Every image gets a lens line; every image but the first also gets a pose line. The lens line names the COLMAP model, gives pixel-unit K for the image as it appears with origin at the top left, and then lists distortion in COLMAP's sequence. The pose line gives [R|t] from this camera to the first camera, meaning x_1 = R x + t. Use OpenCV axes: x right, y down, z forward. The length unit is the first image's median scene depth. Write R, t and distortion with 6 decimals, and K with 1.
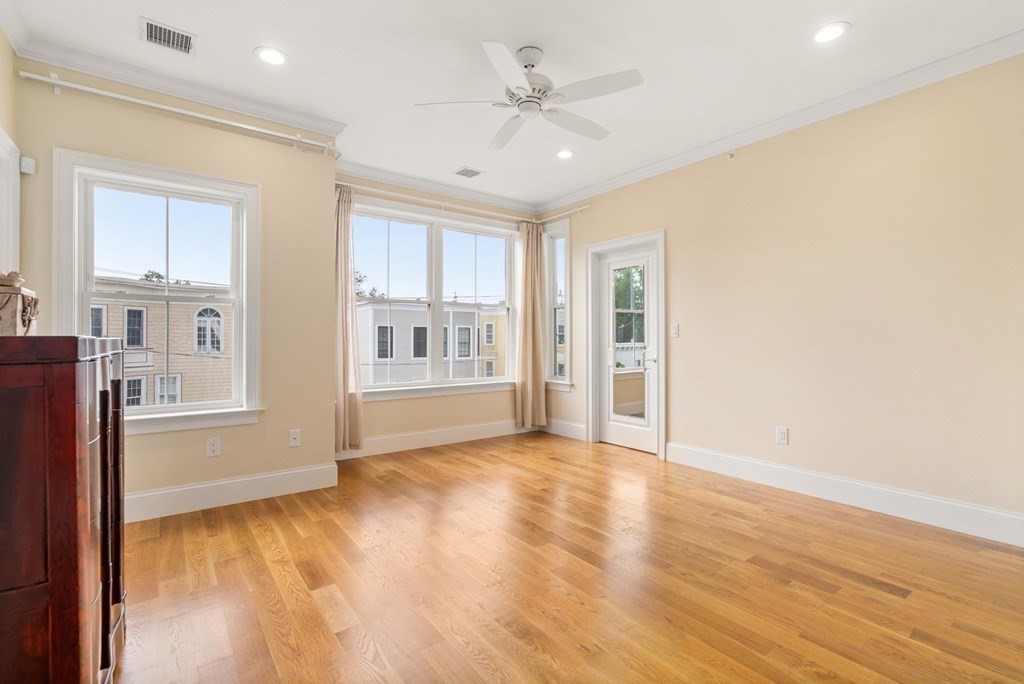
lens RADIAL K [[476.9, 0, 517.6], [0, 476.9, 338.6], [0, 0, 1]] dist [-0.006142, 0.003786]
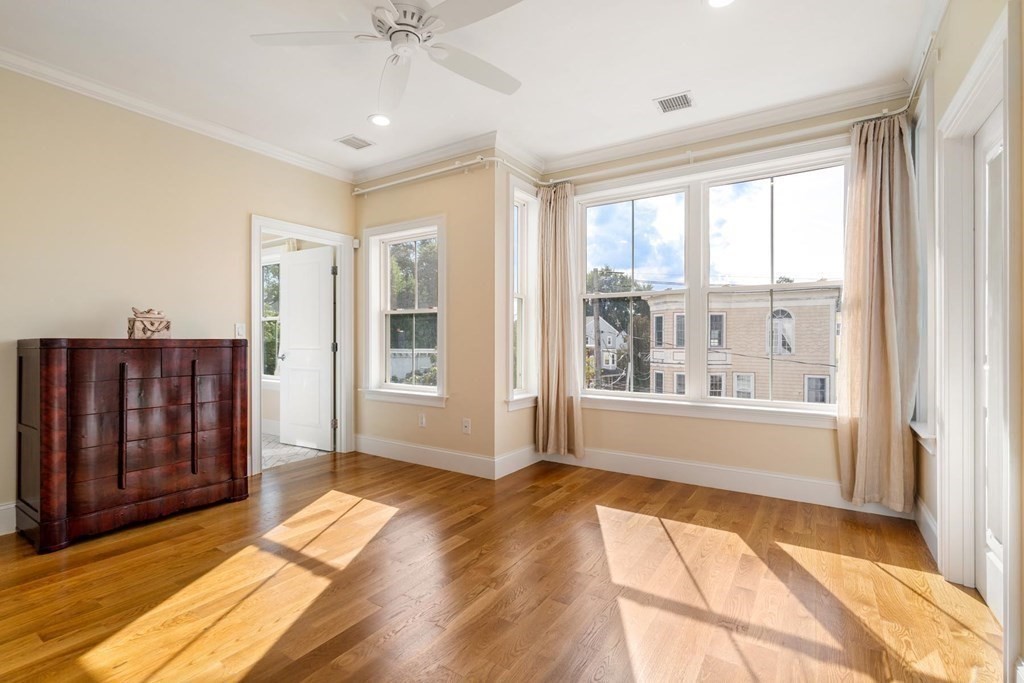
lens RADIAL K [[476.9, 0, 512.9], [0, 476.9, 343.6], [0, 0, 1]] dist [-0.006142, 0.003786]
pose [[0.318132, 0.006741, -0.948022, 0.459869], [0.001151, 0.999971, 0.007496, 0.000522], [0.948046, -0.003476, 0.318115, 0.517463]]
